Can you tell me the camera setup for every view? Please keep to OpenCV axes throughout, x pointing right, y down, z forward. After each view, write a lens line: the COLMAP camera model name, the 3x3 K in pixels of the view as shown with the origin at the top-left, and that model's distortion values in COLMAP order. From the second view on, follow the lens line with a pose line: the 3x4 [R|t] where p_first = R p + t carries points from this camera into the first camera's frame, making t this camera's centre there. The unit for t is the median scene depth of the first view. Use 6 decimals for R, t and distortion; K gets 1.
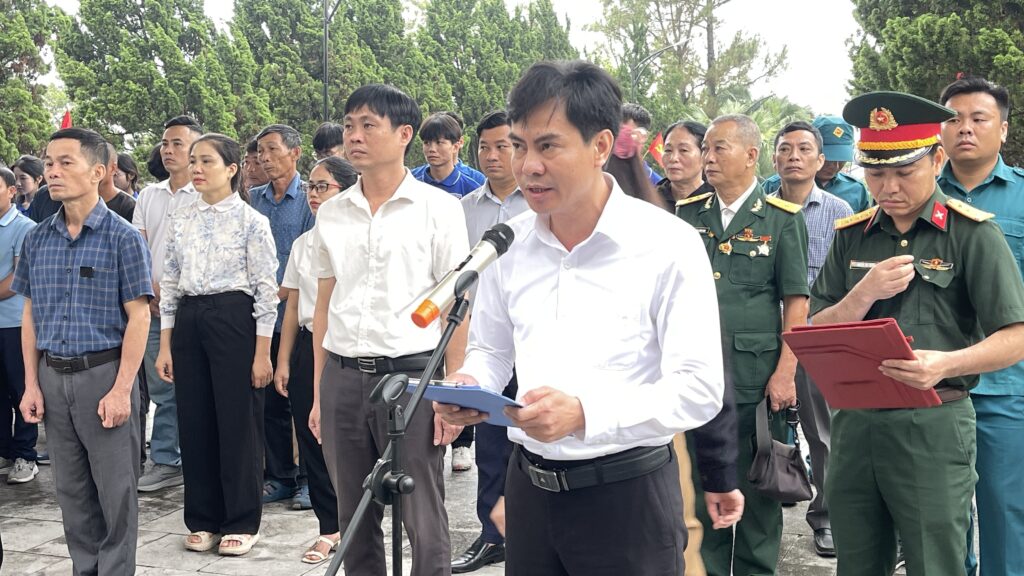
lens RADIAL K [[1321.6, 0, 509.6], [0, 1321.6, 286.0], [0, 0, 1]] dist [0.117451, 0.000000]
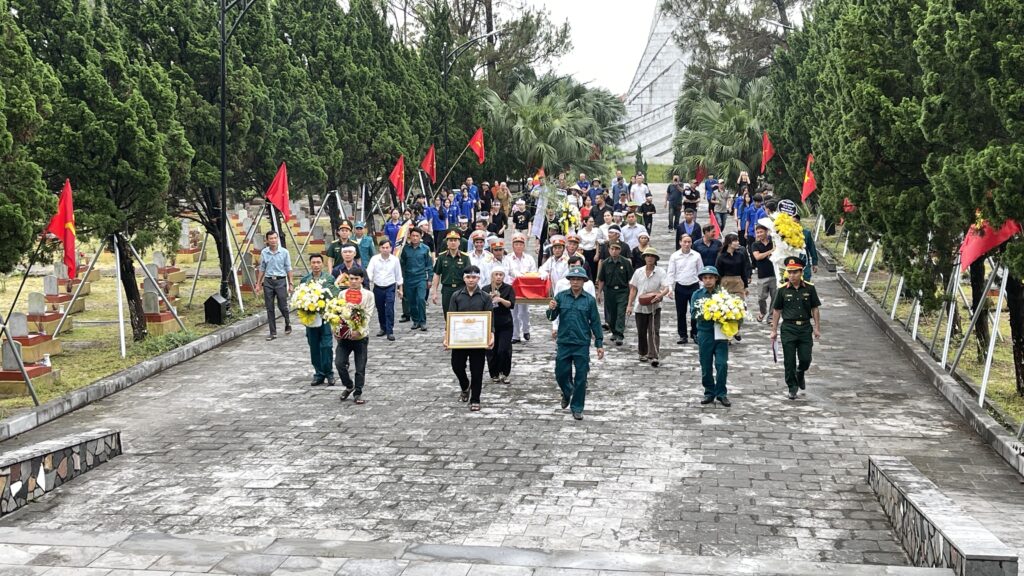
lens RADIAL K [[1409.1, 0, 507.2], [0, 1409.1, 290.1], [0, 0, 1]] dist [0.096348, 0.000000]
pose [[0.975745, -0.021857, 0.217818, -0.161064], [0.014107, 0.999213, 0.037074, -0.055591], [-0.218457, -0.033102, 0.975285, -0.039835]]
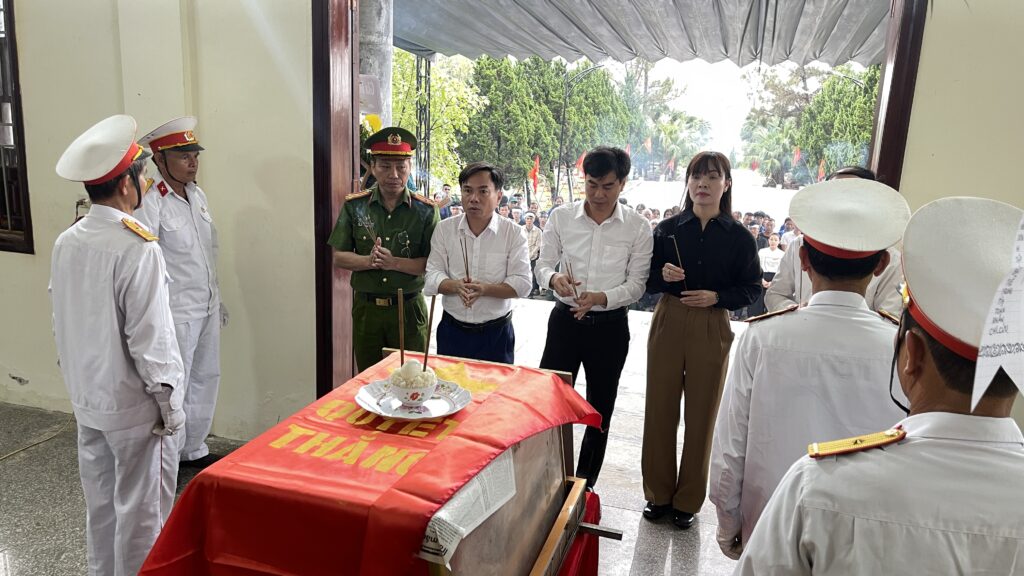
lens RADIAL K [[780.5, 0, 512.3], [0, 780.5, 291.8], [0, 0, 1]] dist [0.042961, 0.000429]
pose [[0.994671, 0.036666, 0.096359, -0.329990], [-0.049102, 0.990293, 0.130035, -0.043330], [-0.090656, -0.134074, 0.986816, -0.298004]]
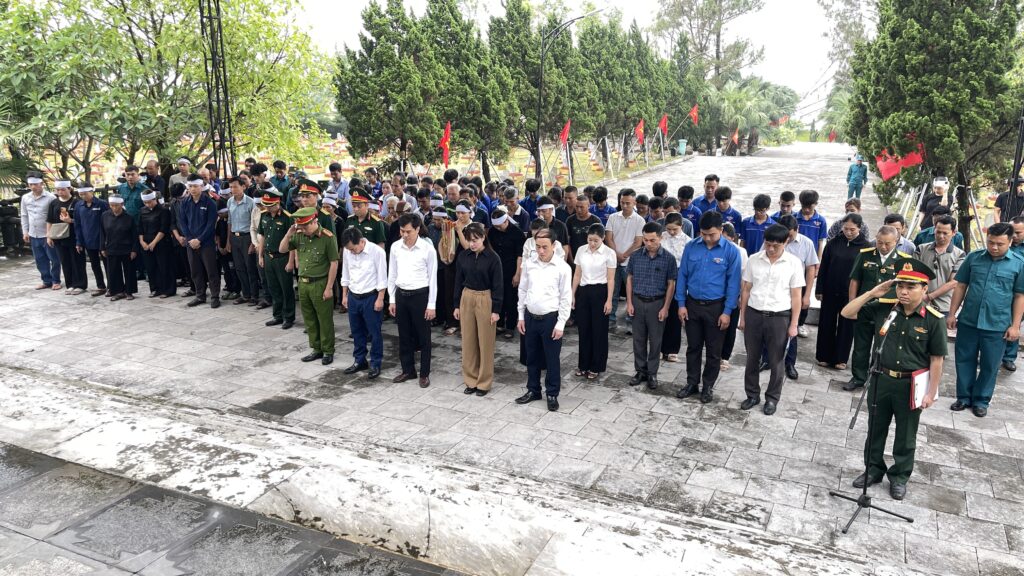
lens RADIAL K [[780.5, 0, 517.7], [0, 780.5, 289.7], [0, 0, 1]] dist [0.042961, 0.000429]
pose [[0.997907, 0.038639, -0.051851, -0.100530], [-0.030263, 0.987673, 0.153580, -0.041653], [0.057146, -0.151690, 0.986775, -0.135164]]
